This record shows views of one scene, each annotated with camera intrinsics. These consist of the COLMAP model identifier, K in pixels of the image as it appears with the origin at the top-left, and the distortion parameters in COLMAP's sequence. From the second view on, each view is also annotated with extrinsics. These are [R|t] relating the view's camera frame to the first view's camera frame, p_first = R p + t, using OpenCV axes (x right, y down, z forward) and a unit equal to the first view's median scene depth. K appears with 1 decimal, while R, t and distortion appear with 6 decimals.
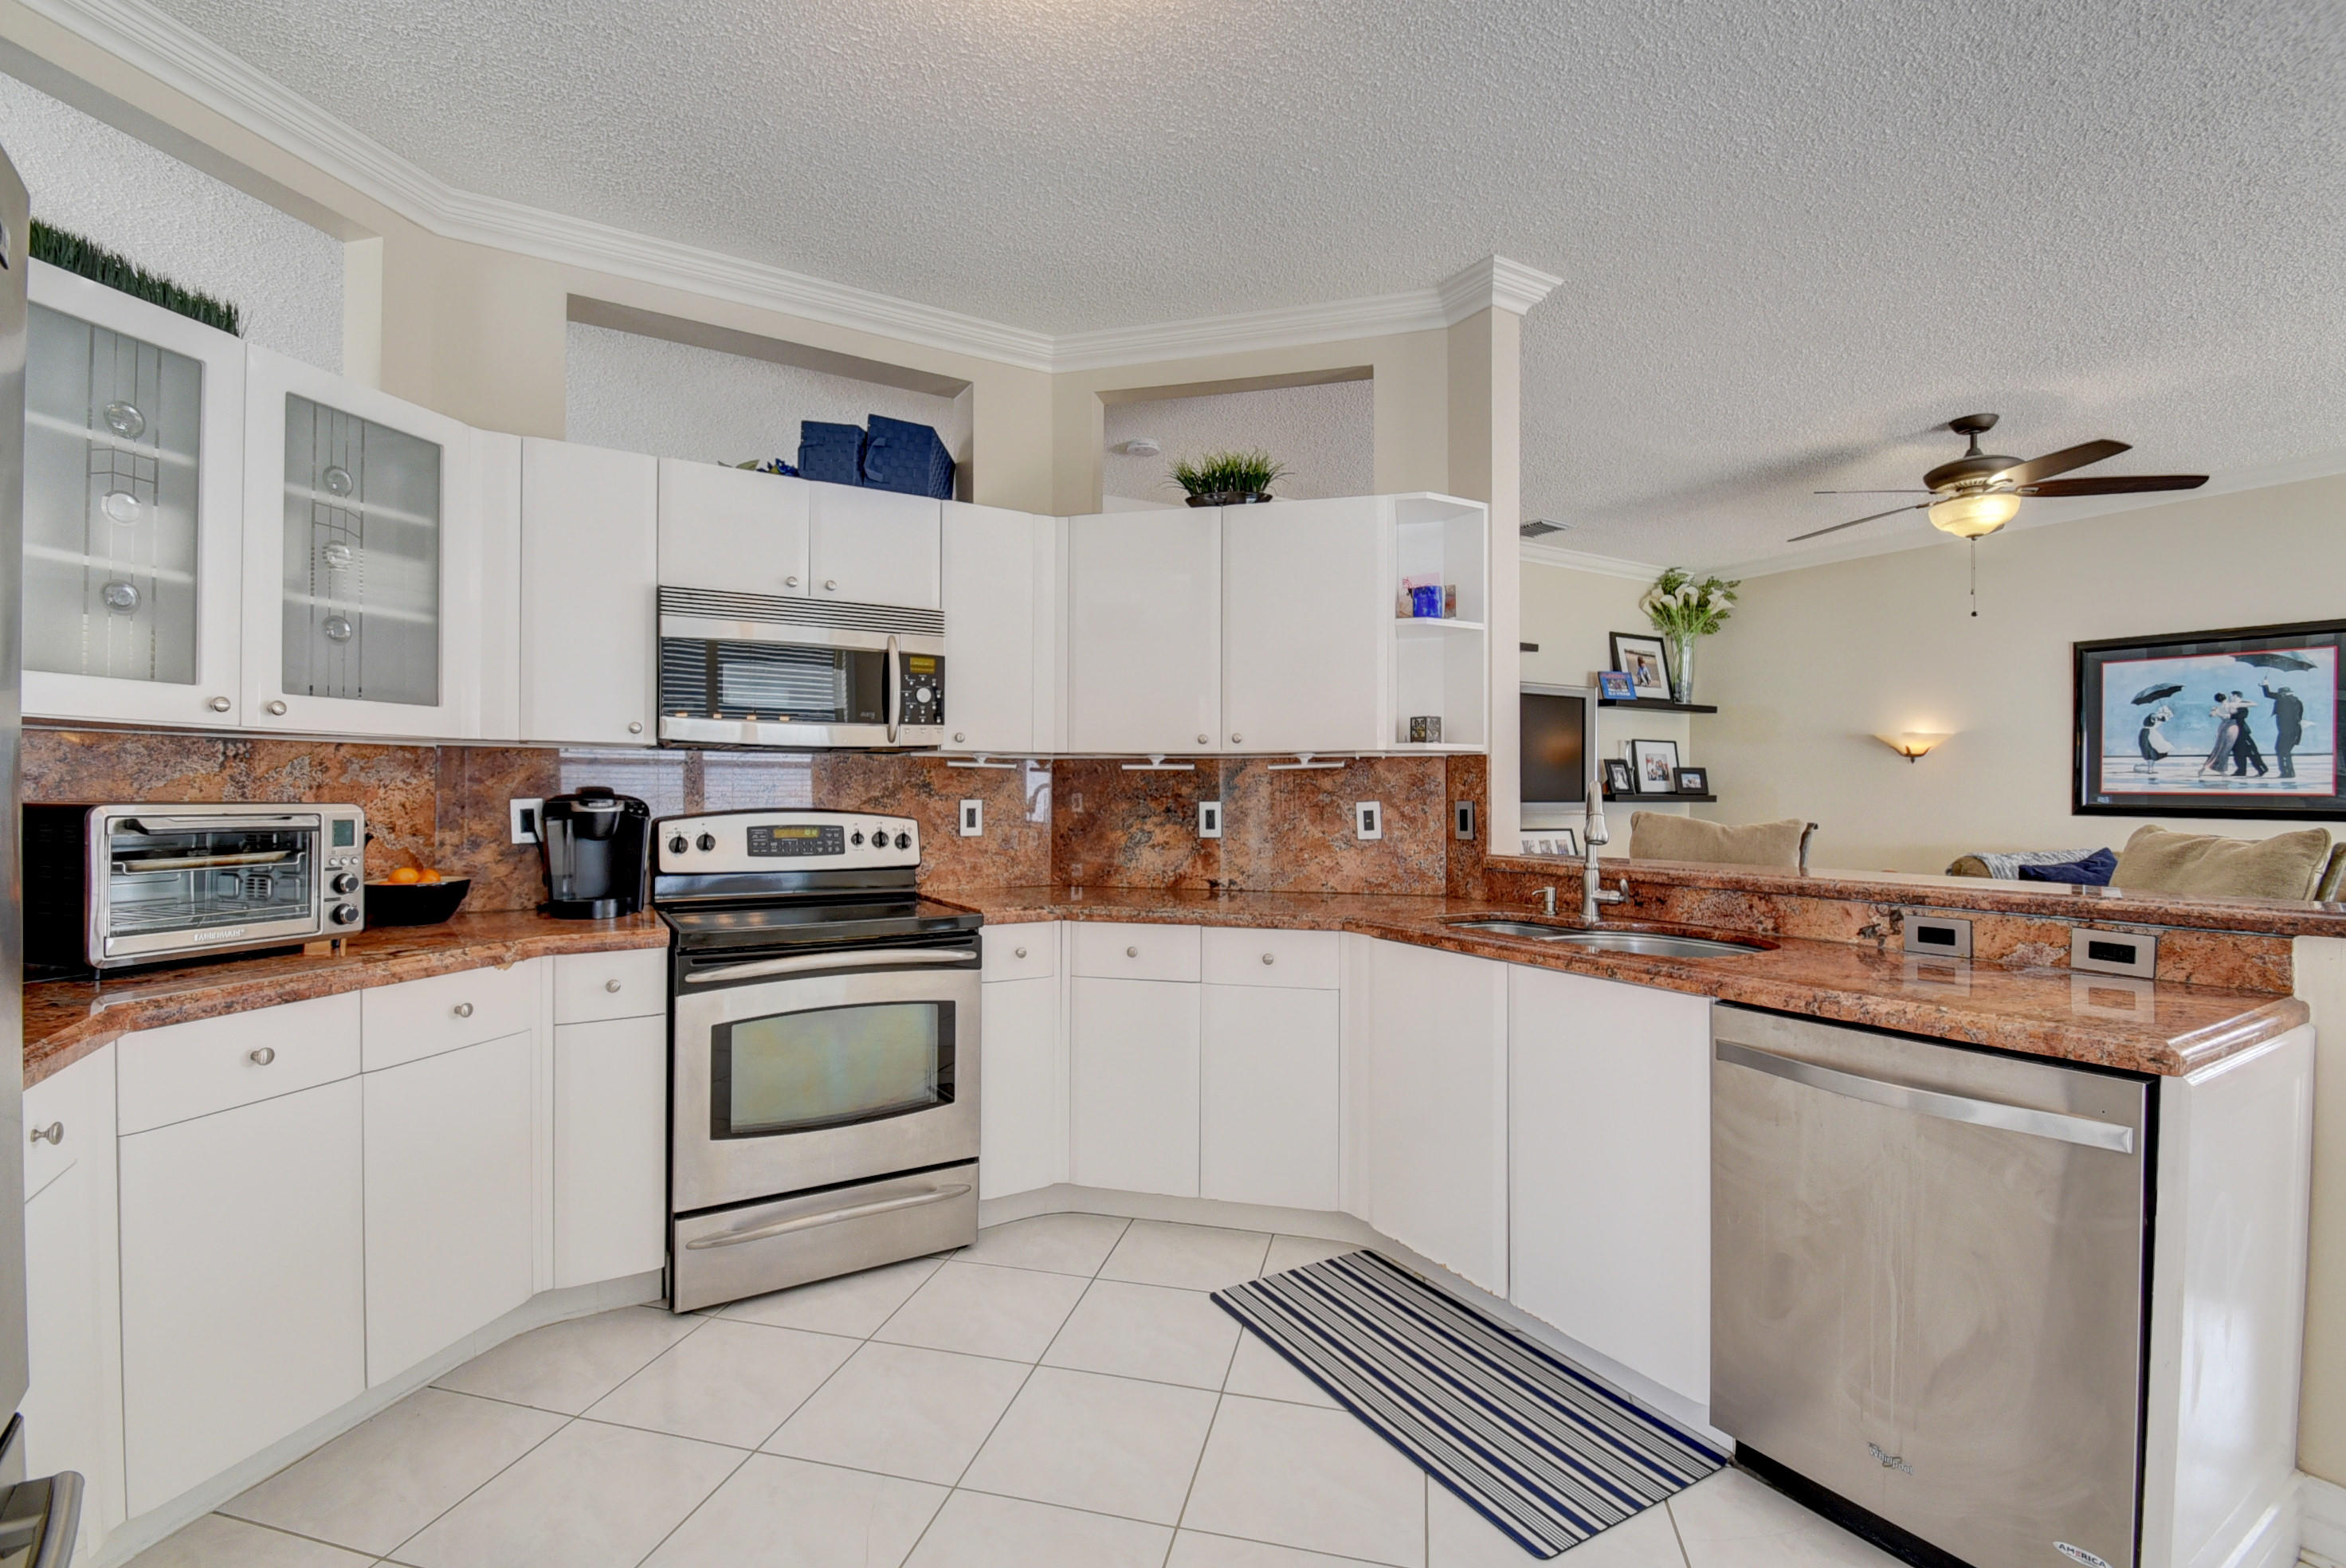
lens RADIAL K [[1043.7, 0, 1168.1], [0, 1043.7, 789.2], [0, 0, 1]] dist [-0.001013, -0.008731]
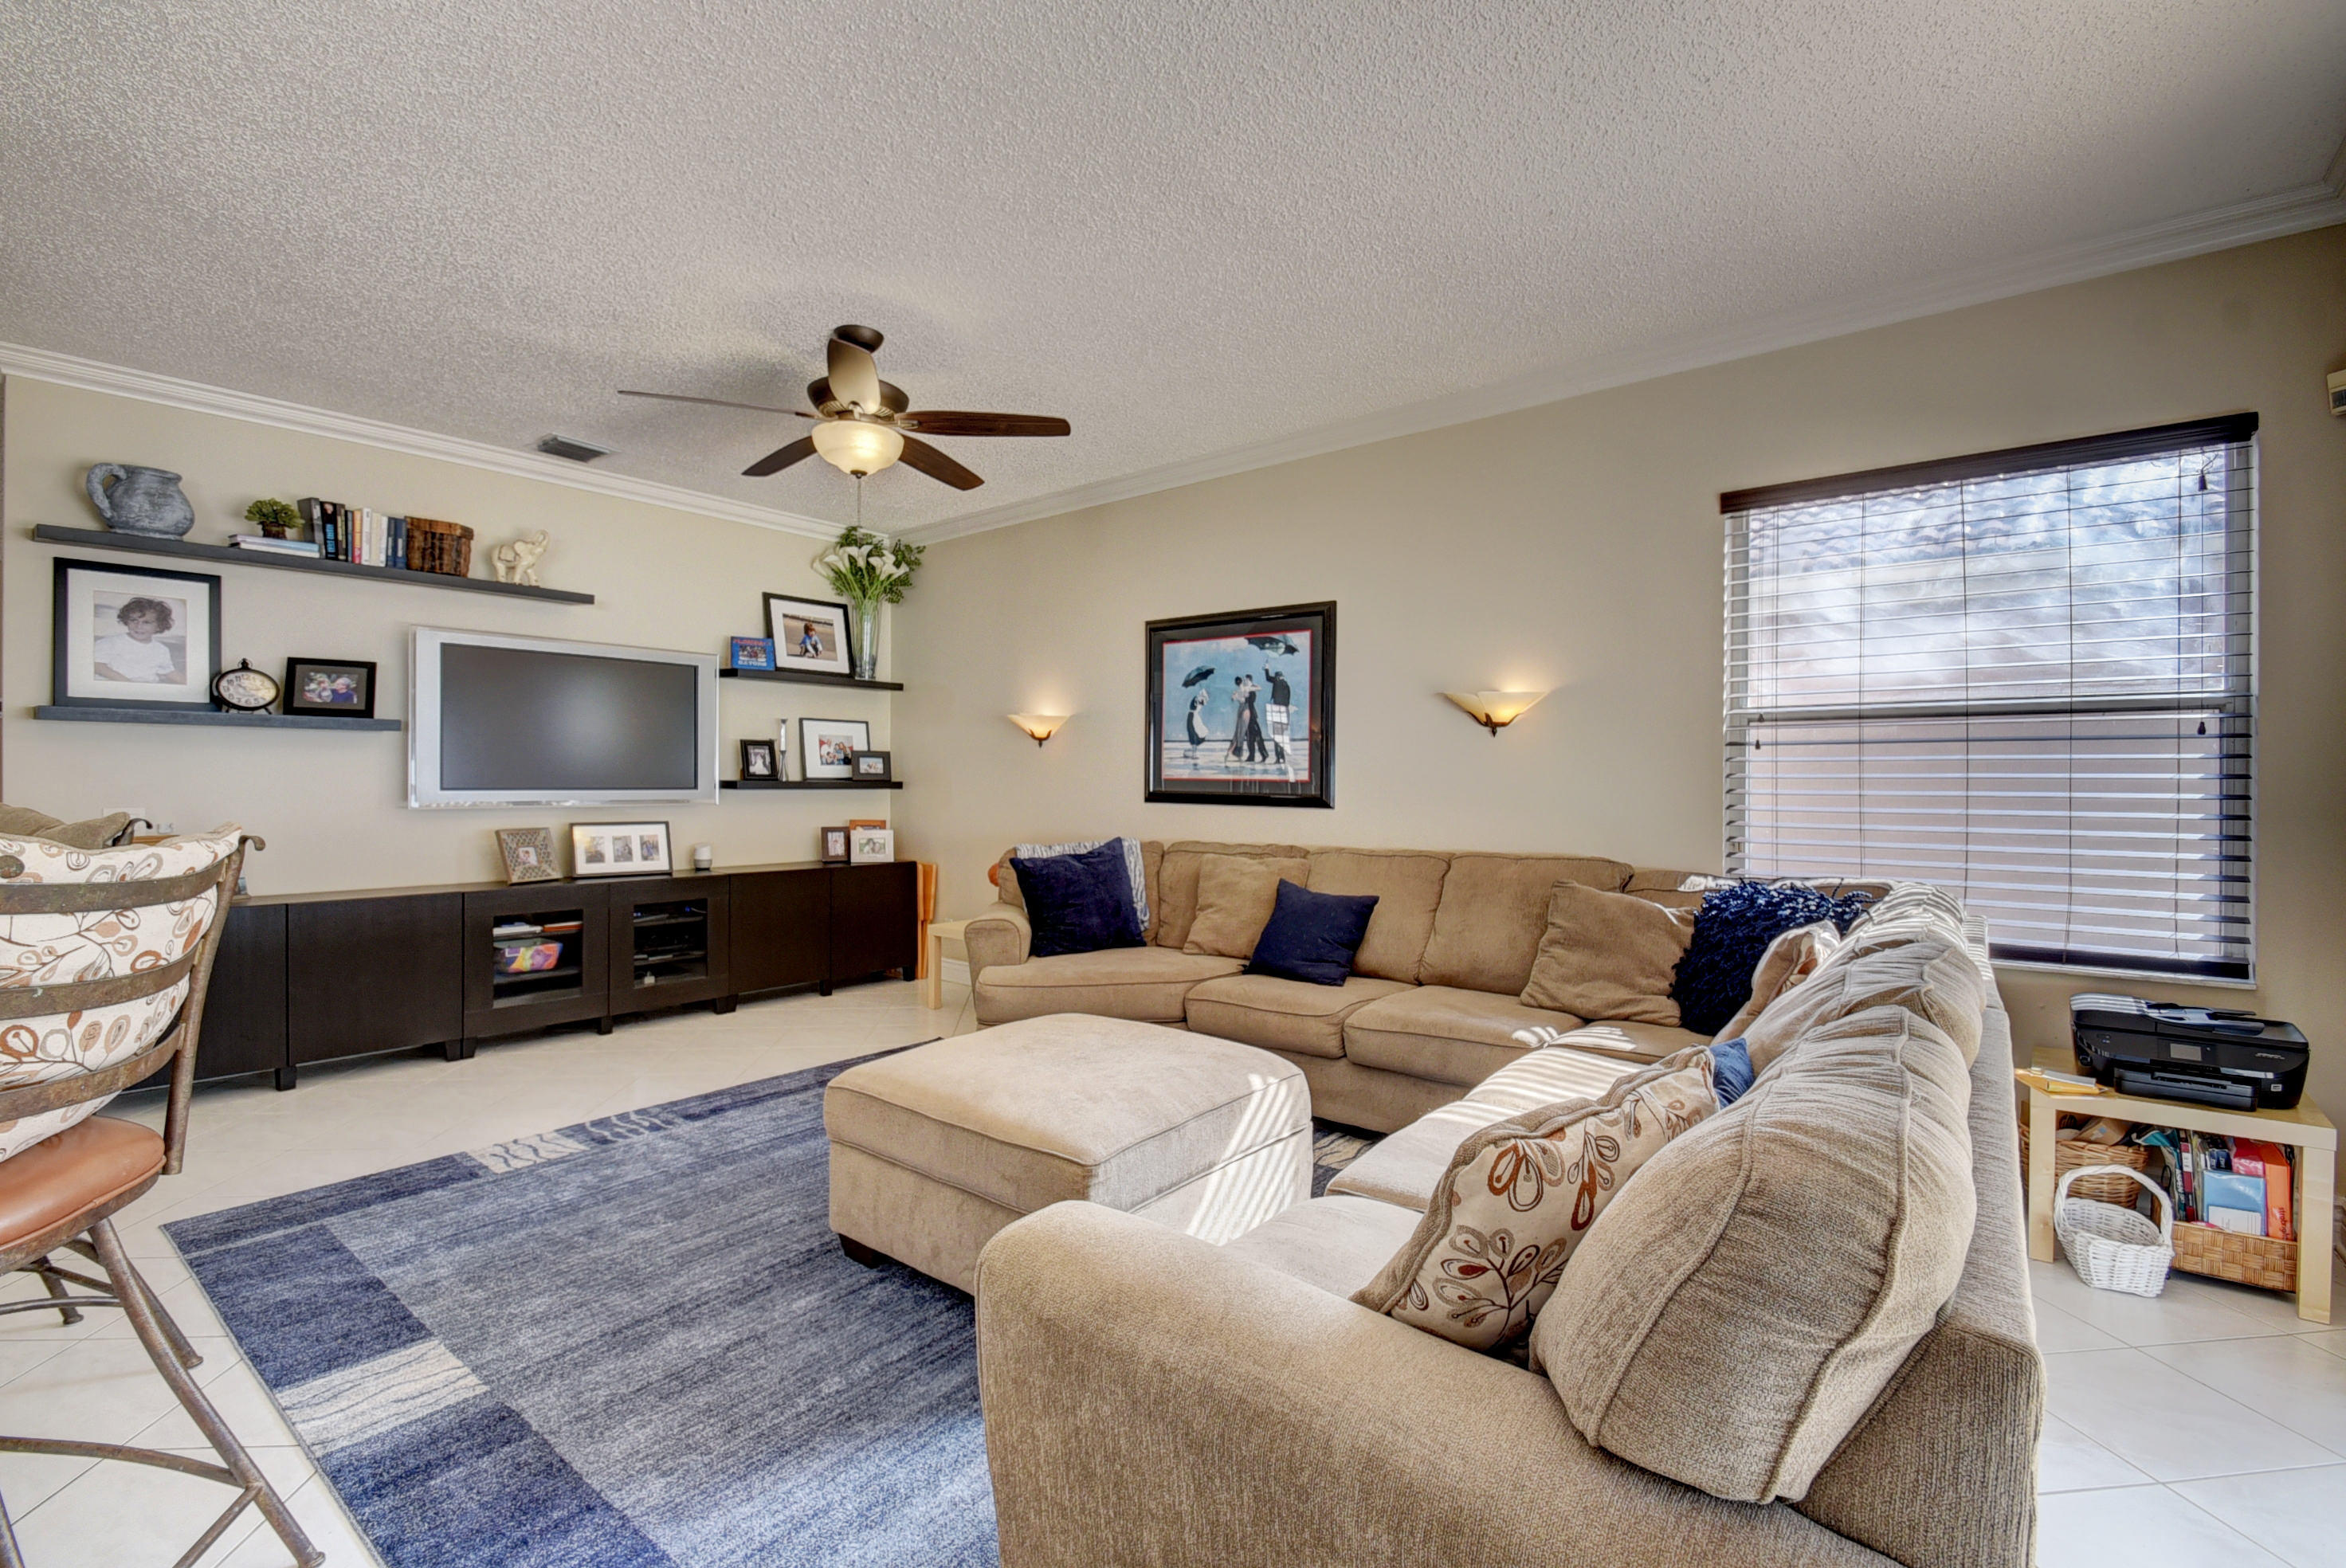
lens RADIAL K [[1043.7, 0, 1174.3], [0, 1043.7, 789.9], [0, 0, 1]] dist [-0.001013, -0.008731]
pose [[0.940802, -0.000229, 0.338956, 0.586462], [-0.003413, 0.999943, 0.010149, 0.003548], [-0.338939, -0.010706, 0.940748, 0.090468]]
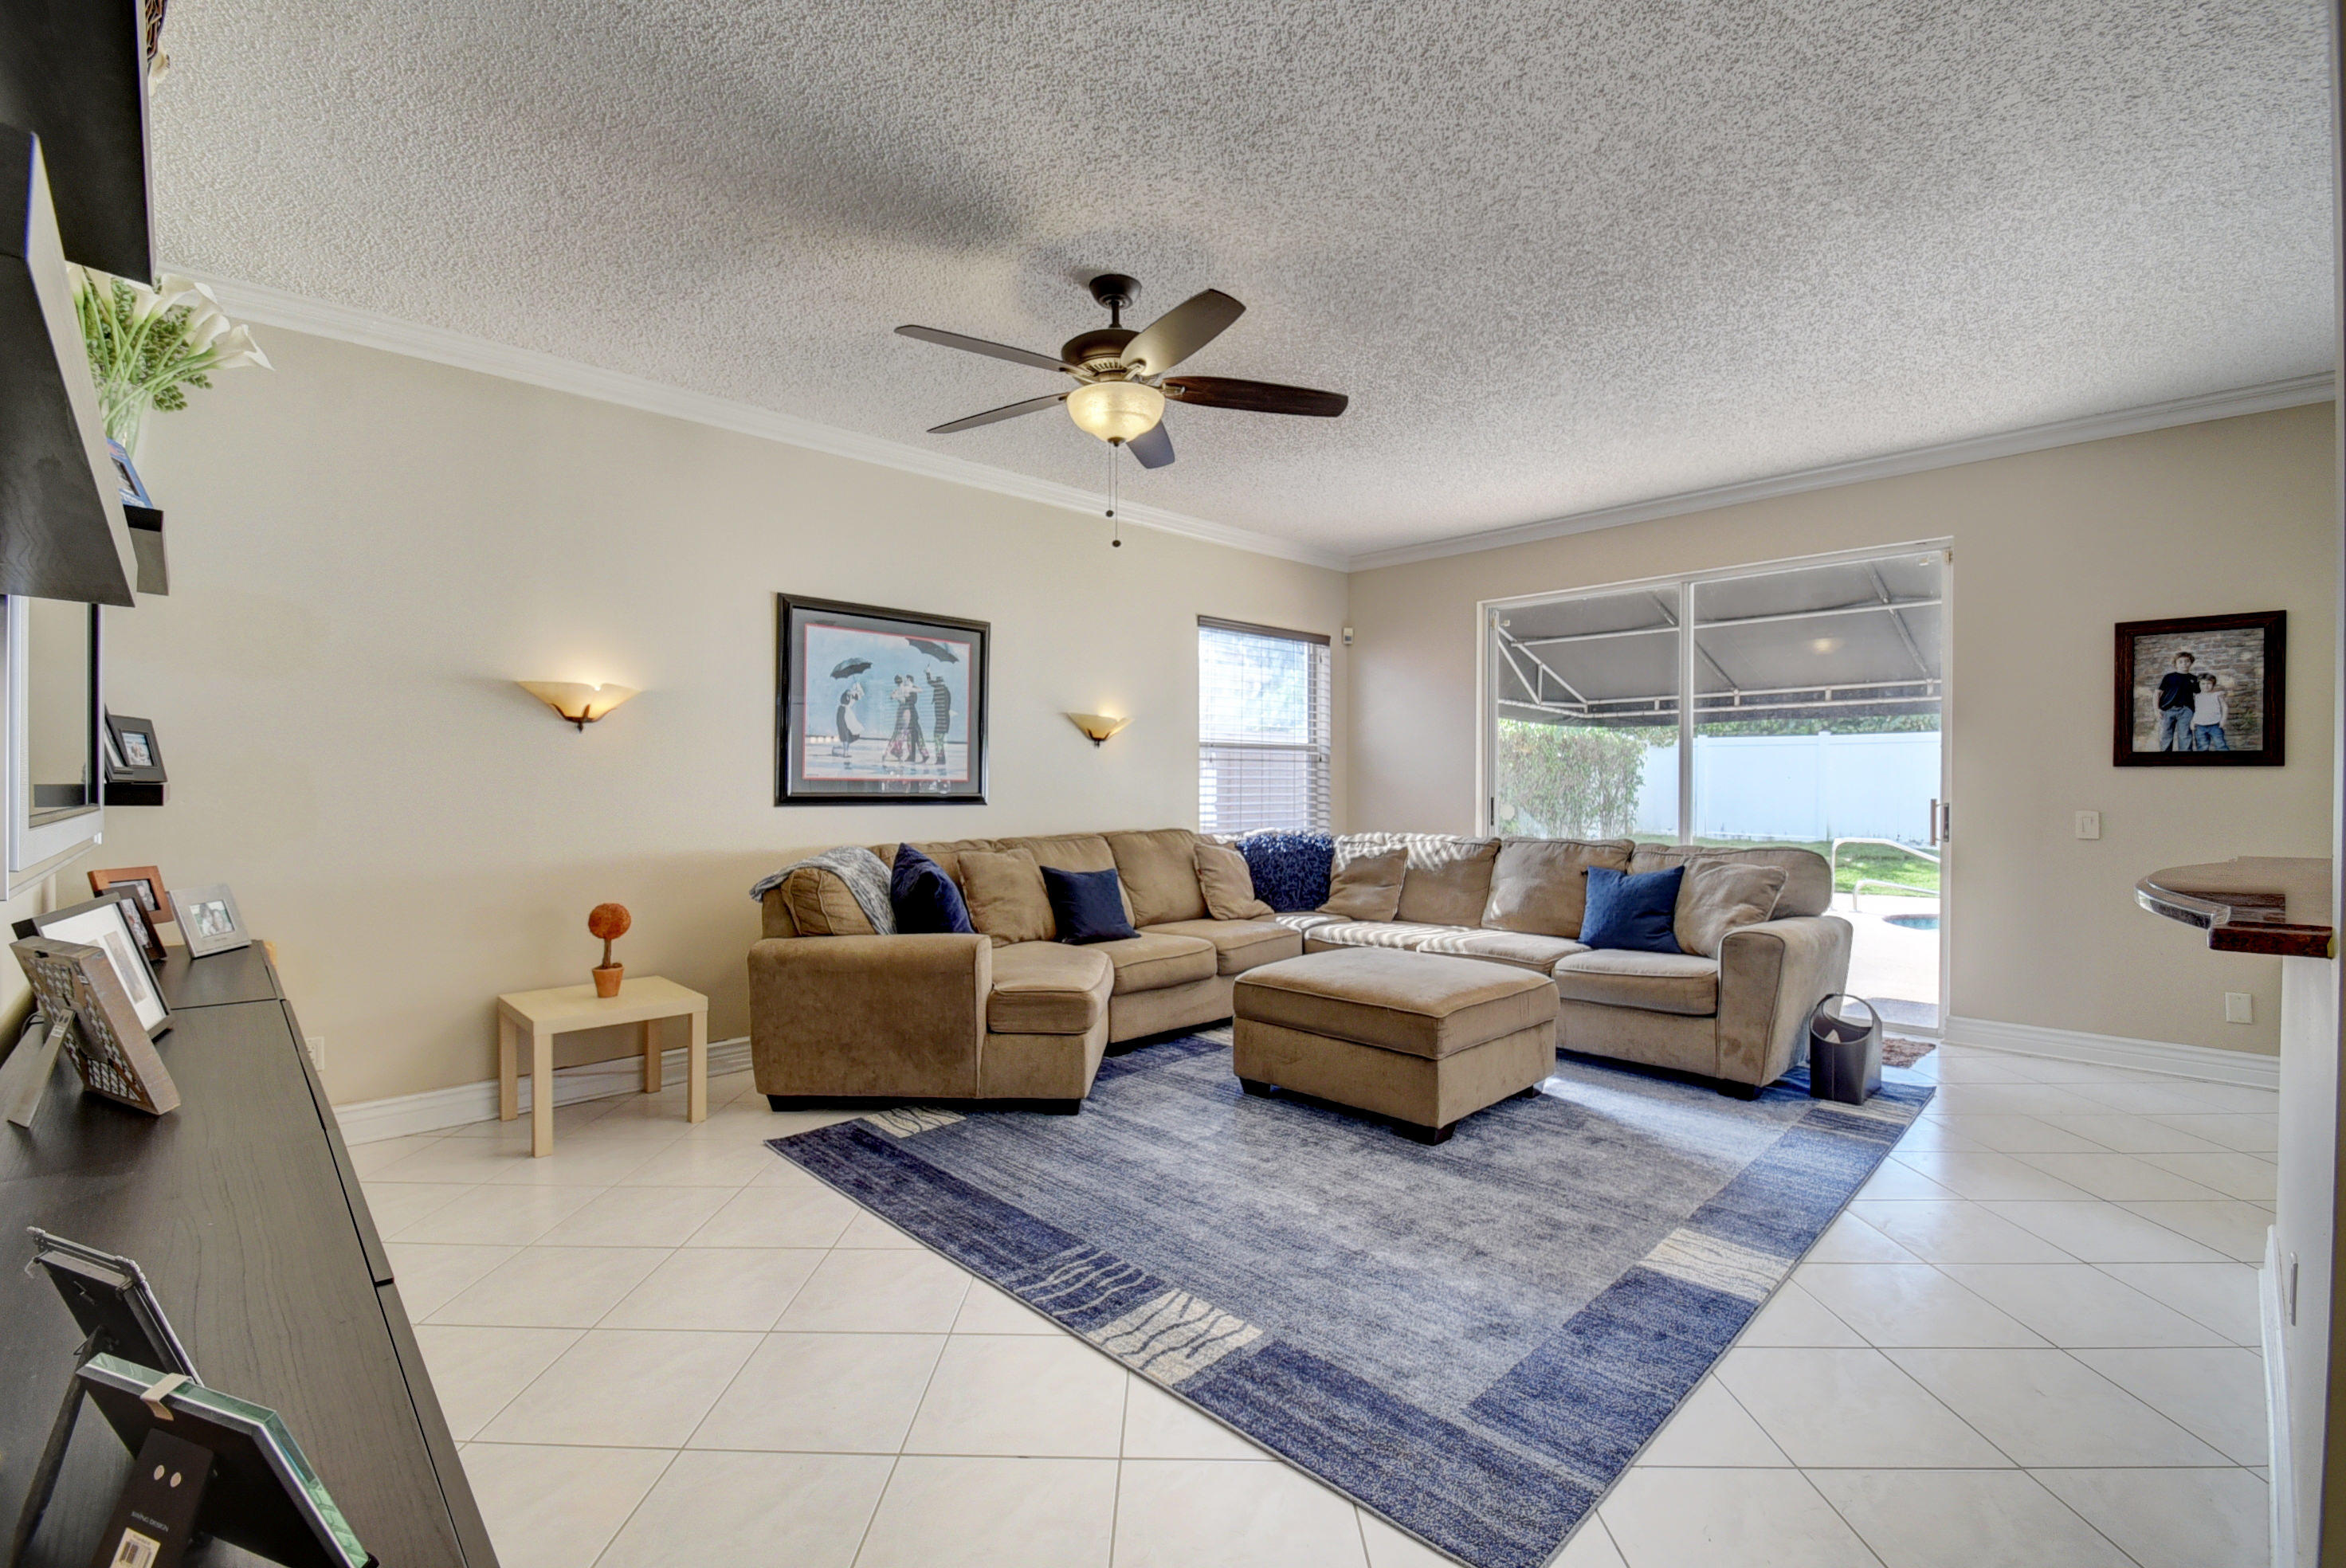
lens RADIAL K [[1043.7, 0, 1157.4], [0, 1043.7, 783.9], [0, 0, 1]] dist [-0.001013, -0.008731]
pose [[-0.233586, -0.002704, 0.972332, 0.017281], [0.000116, 0.999996, 0.002809, 0.004883], [-0.972336, 0.000769, -0.233584, 0.924263]]
